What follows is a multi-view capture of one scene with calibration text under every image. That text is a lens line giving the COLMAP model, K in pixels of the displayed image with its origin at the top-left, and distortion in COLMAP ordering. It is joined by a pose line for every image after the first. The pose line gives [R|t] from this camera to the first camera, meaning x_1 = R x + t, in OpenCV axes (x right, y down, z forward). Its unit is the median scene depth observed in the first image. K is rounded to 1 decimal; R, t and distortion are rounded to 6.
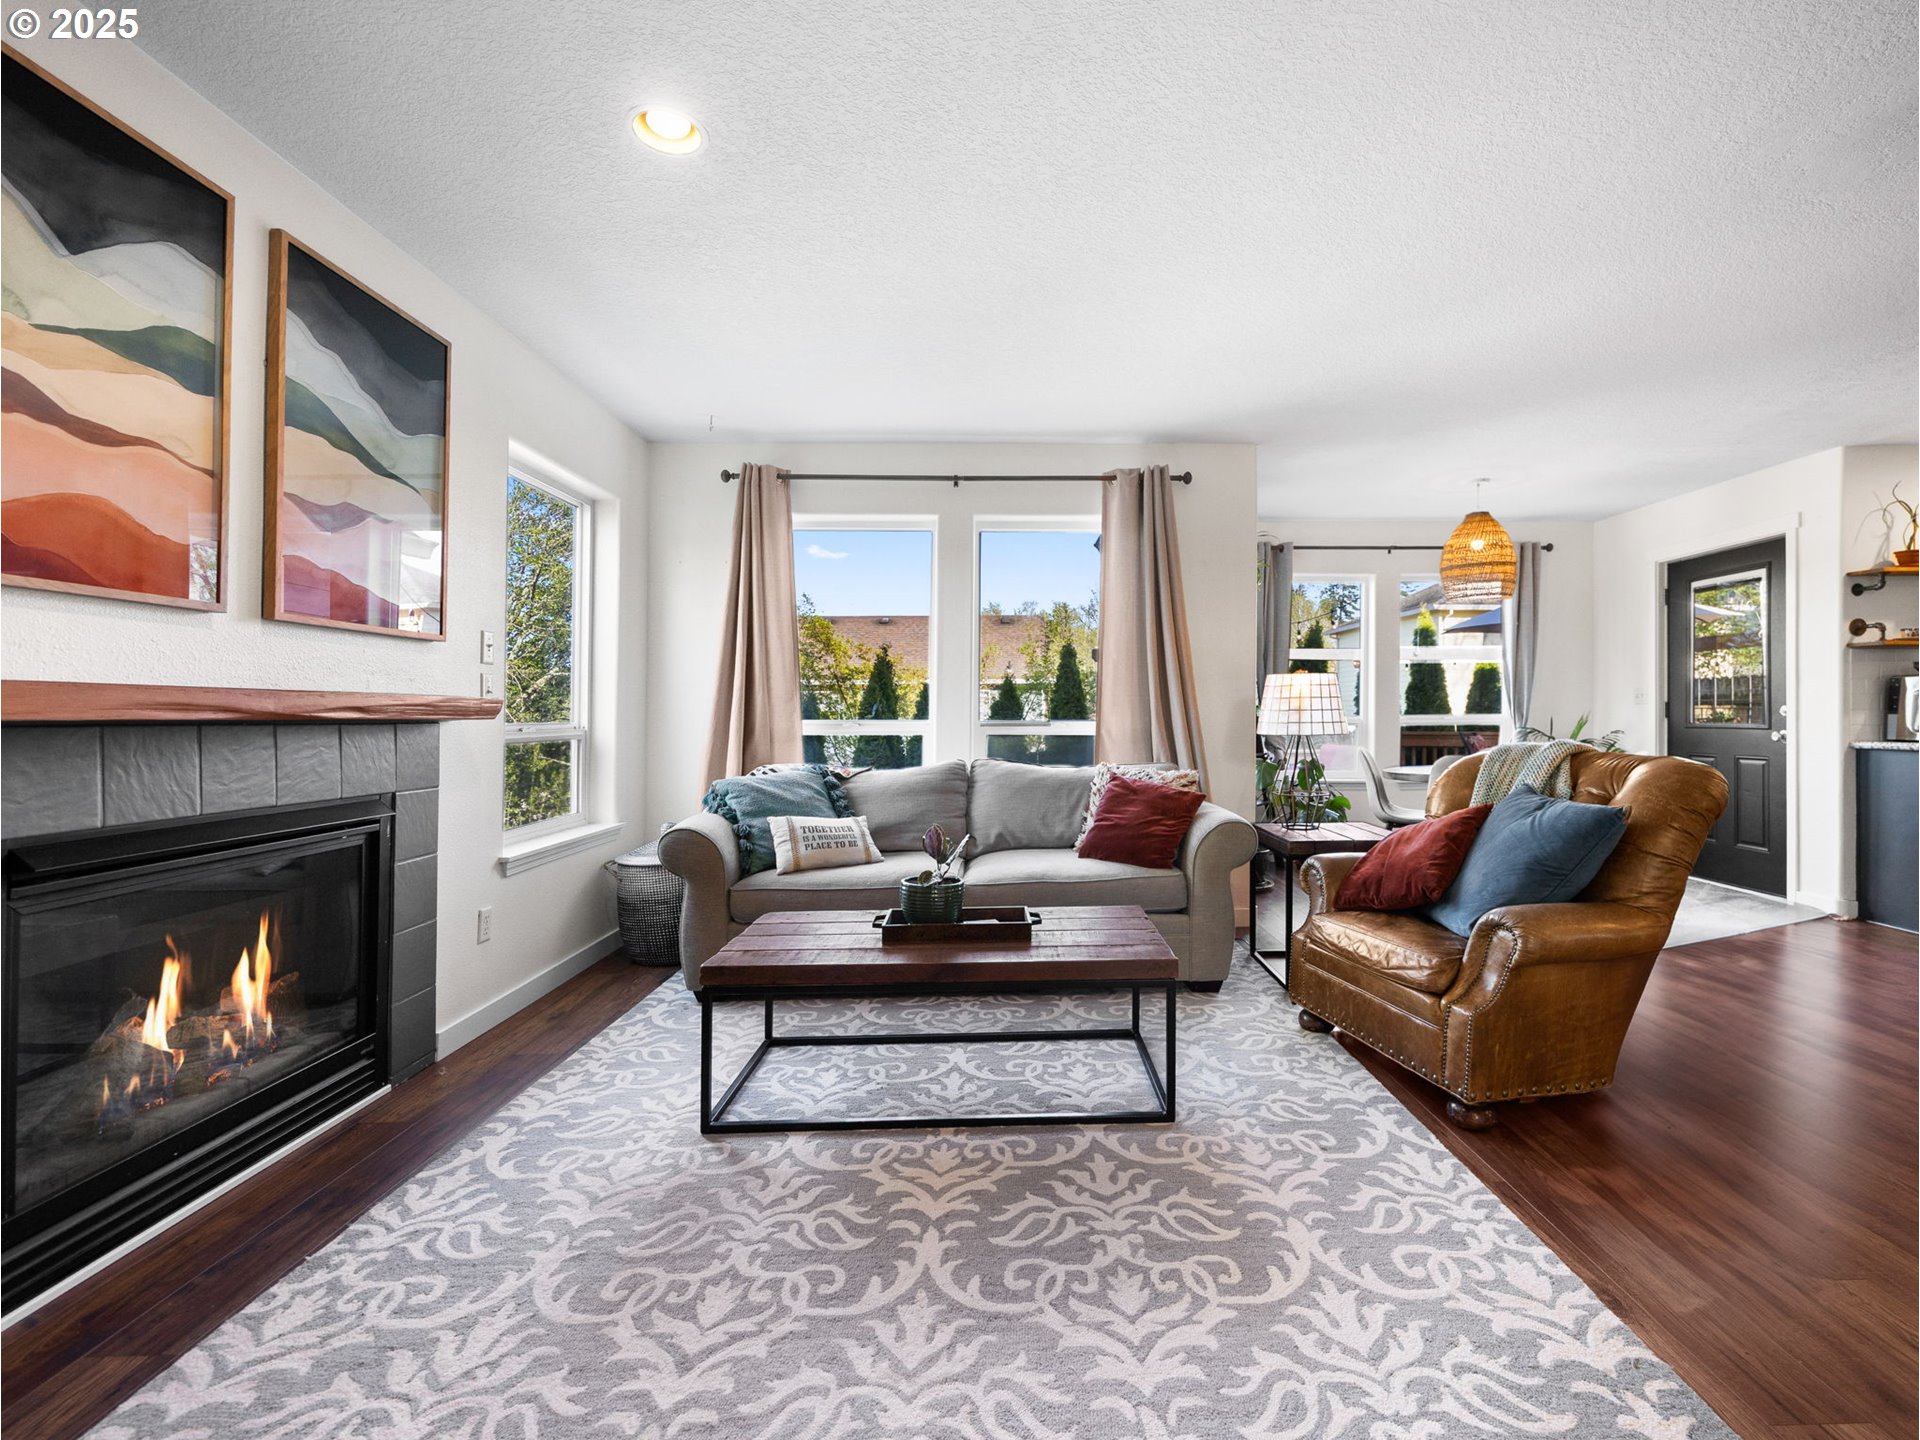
lens RADIAL K [[835.7, 0, 957.7], [0, 835.7, 700.5], [0, 0, 1]] dist [0.004293, 0.000471]
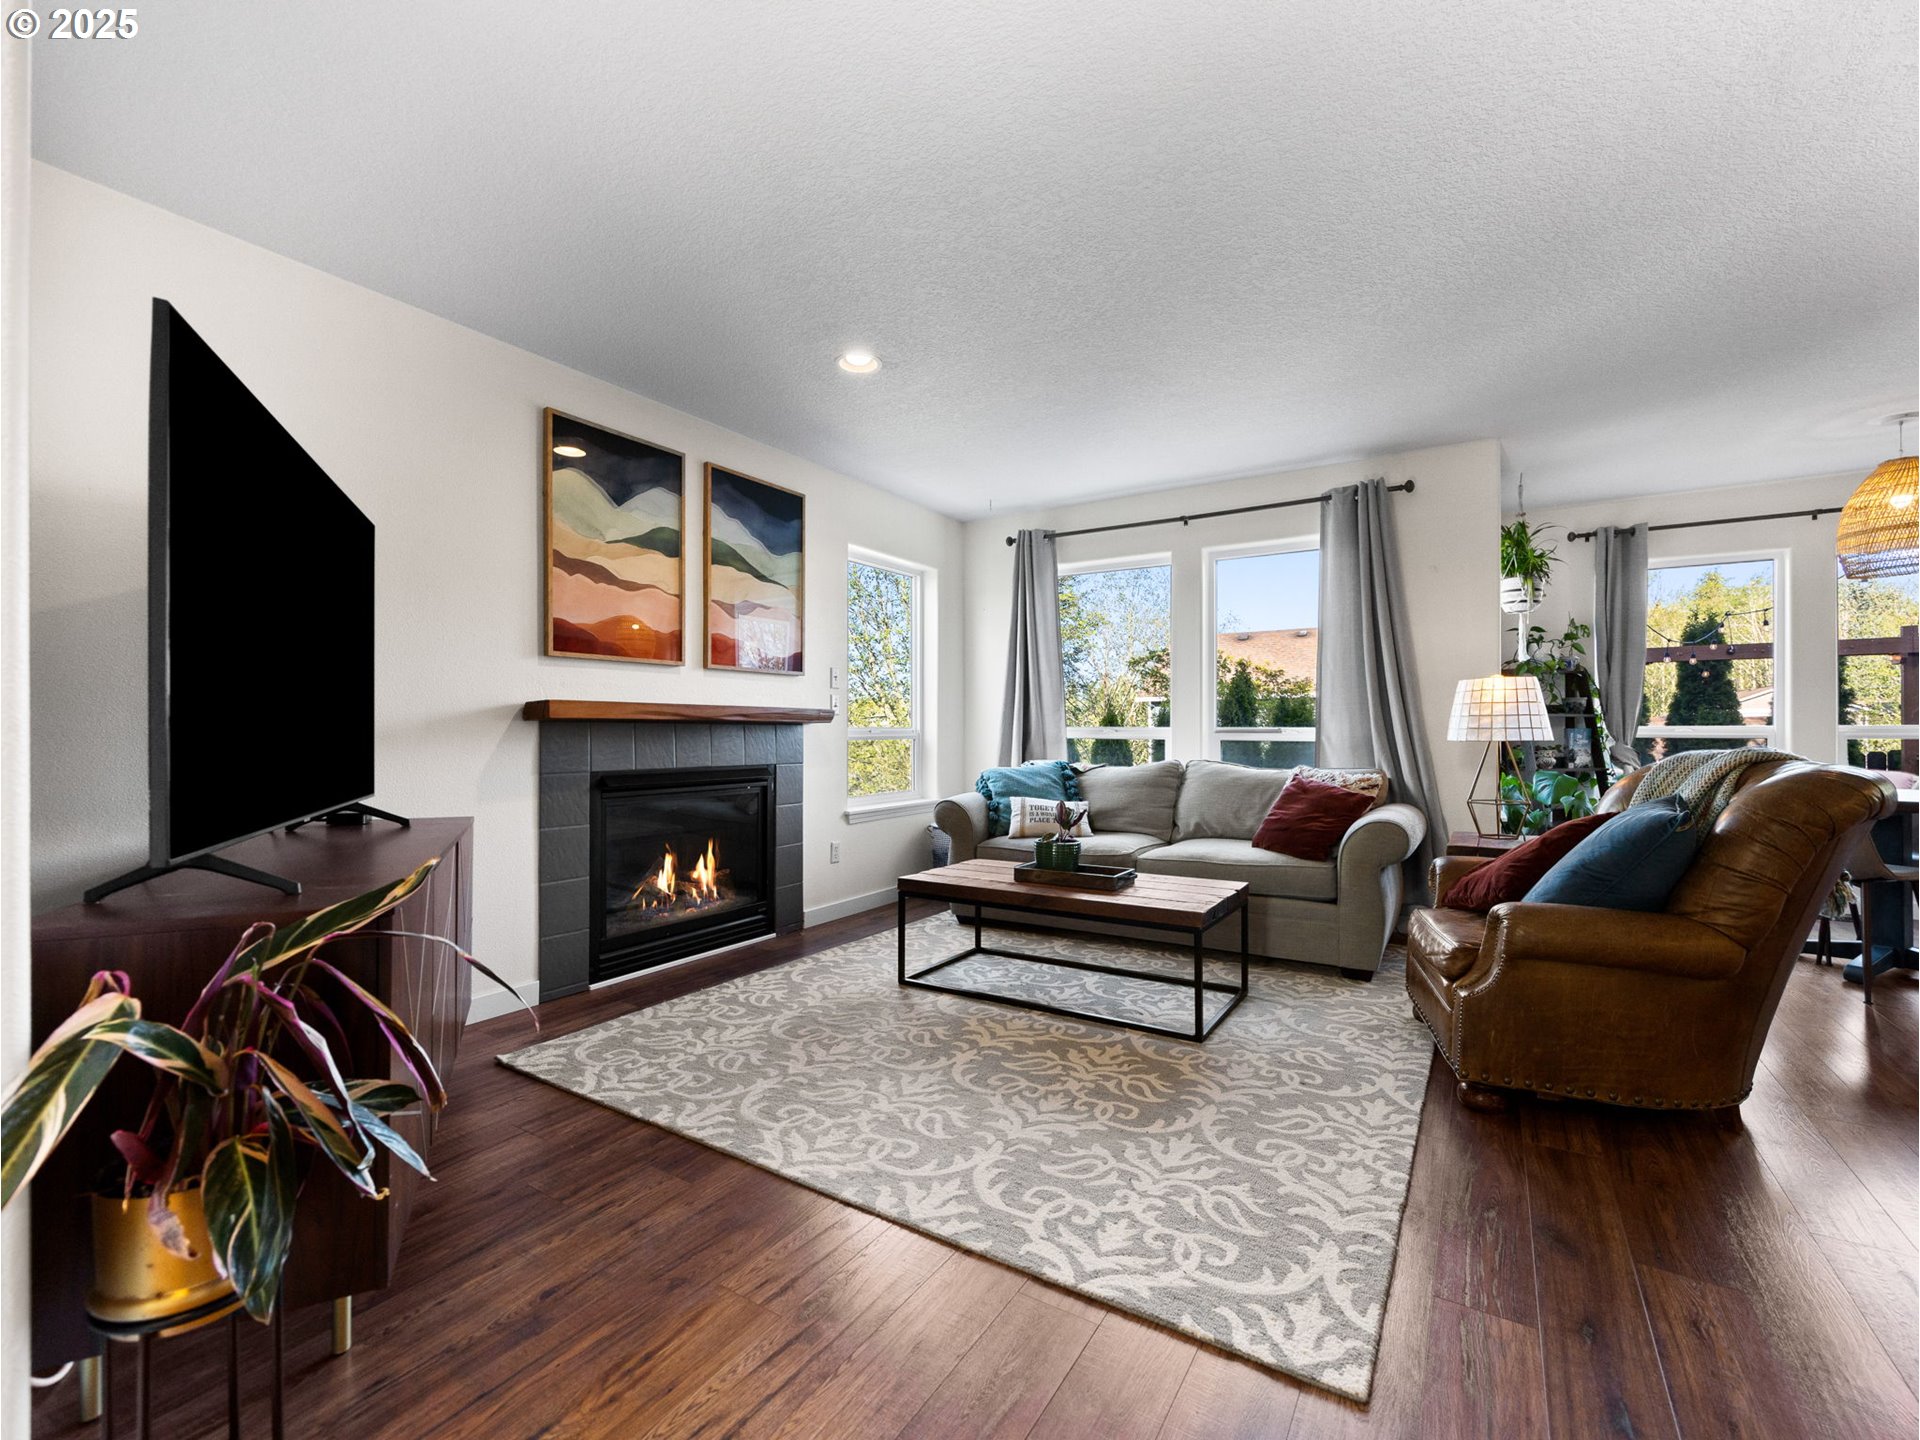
lens RADIAL K [[835.7, 0, 965.9], [0, 835.7, 730.3], [0, 0, 1]] dist [0.004293, 0.000471]
pose [[0.830709, 0.005289, -0.556682, 0.611672], [0.003659, 0.999881, 0.014960, 0.015307], [0.556695, -0.014464, 0.830591, -0.210243]]
